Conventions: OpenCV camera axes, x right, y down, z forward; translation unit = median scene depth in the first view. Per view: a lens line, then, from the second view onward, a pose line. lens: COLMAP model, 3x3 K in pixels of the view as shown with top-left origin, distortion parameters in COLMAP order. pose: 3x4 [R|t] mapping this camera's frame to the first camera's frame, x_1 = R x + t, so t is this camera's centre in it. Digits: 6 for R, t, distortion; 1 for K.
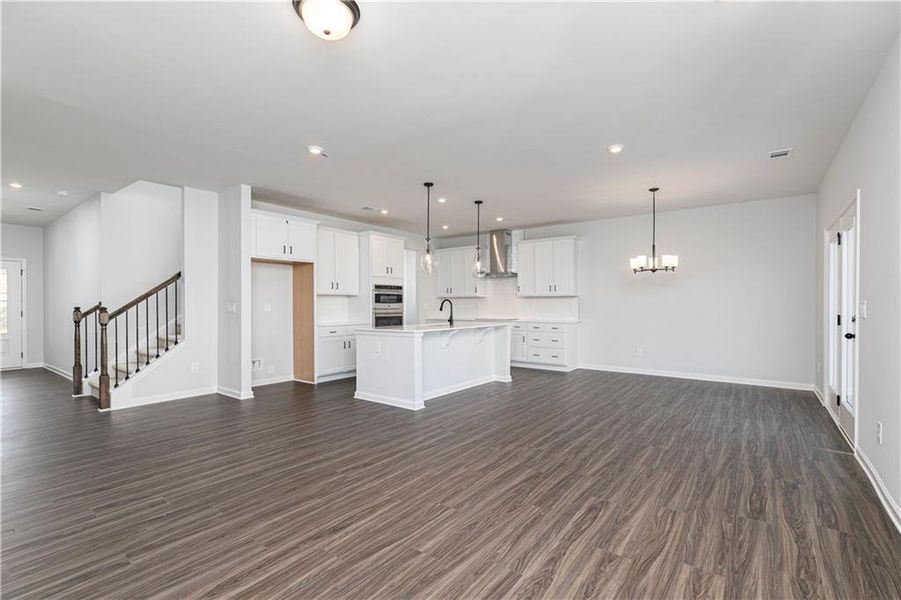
lens RADIAL K [[405.0, 0, 459.3], [0, 405.0, 307.2], [0, 0, 1]] dist [0.005456, 0.000253]
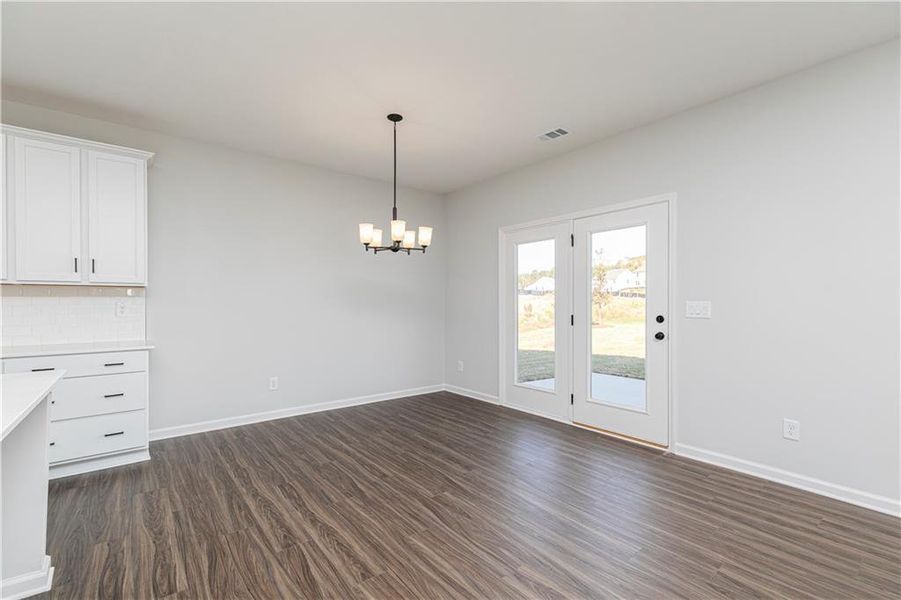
lens RADIAL K [[431.2, 0, 457.1], [0, 431.2, 293.6], [0, 0, 1]] dist [0.004152, 0.000686]
pose [[0.268589, 0.019513, 0.963057, -0.202594], [0.005053, 0.999752, -0.021666, -0.014106], [-0.963242, 0.010686, 0.268424, 1.267018]]
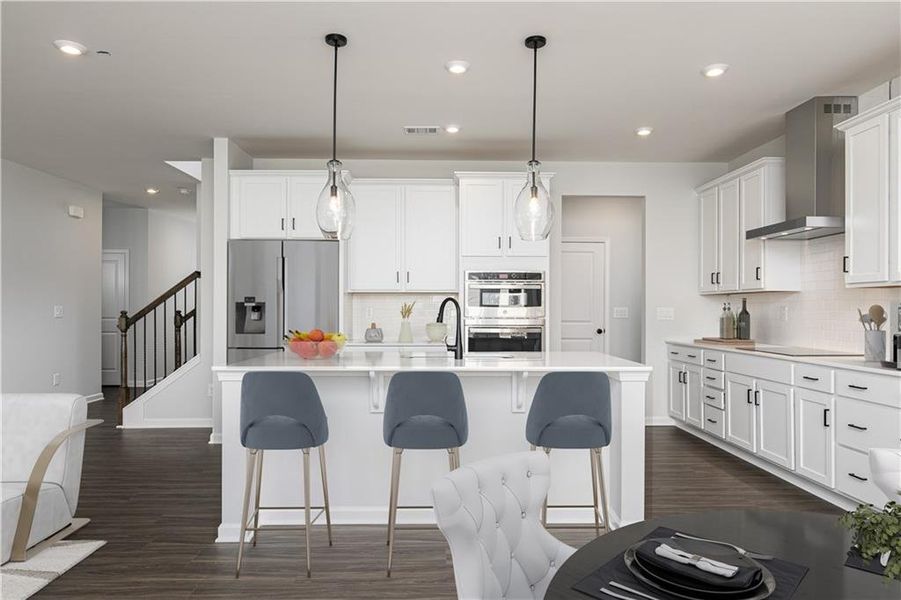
lens RADIAL K [[566.6, 0, 453.6], [0, 566.6, 304.7], [0, 0, 1]] dist [0.003193, 0.000030]
pose [[0.615514, -0.000968, -0.788125, 0.801488], [-0.007587, 0.999946, -0.007154, -0.015543], [0.788089, 0.010383, 0.615473, 1.163329]]
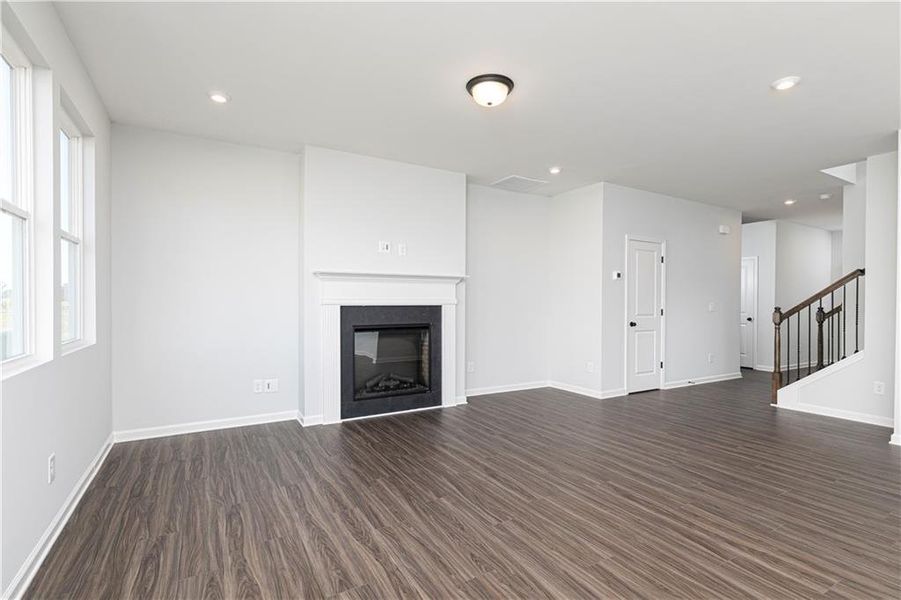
lens RADIAL K [[431.2, 0, 447.1], [0, 431.2, 301.9], [0, 0, 1]] dist [0.004152, 0.000686]
pose [[-0.396620, -0.001104, -0.917982, 0.703012], [-0.012582, 0.999912, 0.004234, -0.011219], [0.917897, 0.013229, -0.396599, 0.955768]]
